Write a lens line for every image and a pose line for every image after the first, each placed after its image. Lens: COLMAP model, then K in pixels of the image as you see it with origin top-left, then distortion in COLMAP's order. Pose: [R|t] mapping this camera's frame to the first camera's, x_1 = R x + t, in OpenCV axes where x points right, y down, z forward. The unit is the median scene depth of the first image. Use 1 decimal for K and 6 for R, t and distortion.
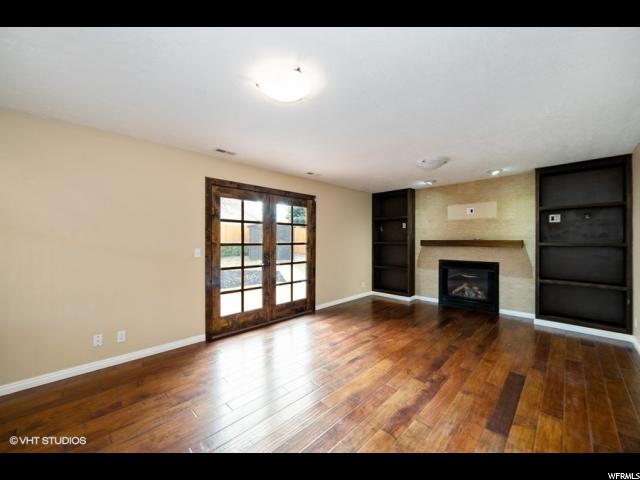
lens RADIAL K [[253.7, 0, 314.6], [0, 253.7, 241.0], [0, 0, 1]] dist [0.001722, 0.000131]
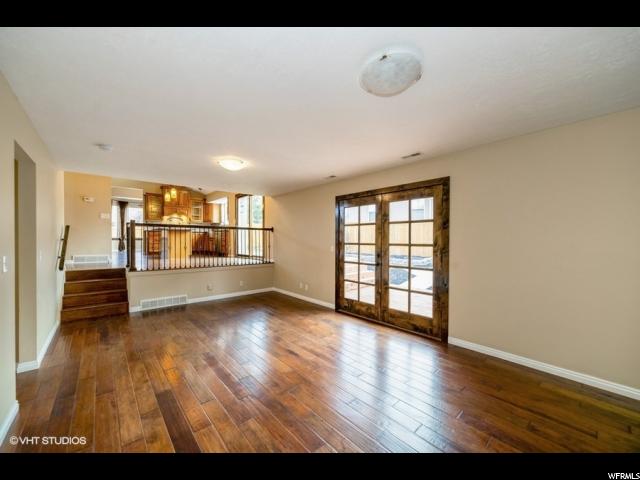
lens RADIAL K [[253.7, 0, 314.6], [0, 253.7, 241.0], [0, 0, 1]] dist [0.001722, 0.000131]
pose [[-0.068008, 0.005525, -0.997669, 0.845330], [-0.004716, 0.999972, 0.005859, -0.005859], [0.997674, 0.005103, -0.067980, 0.809160]]
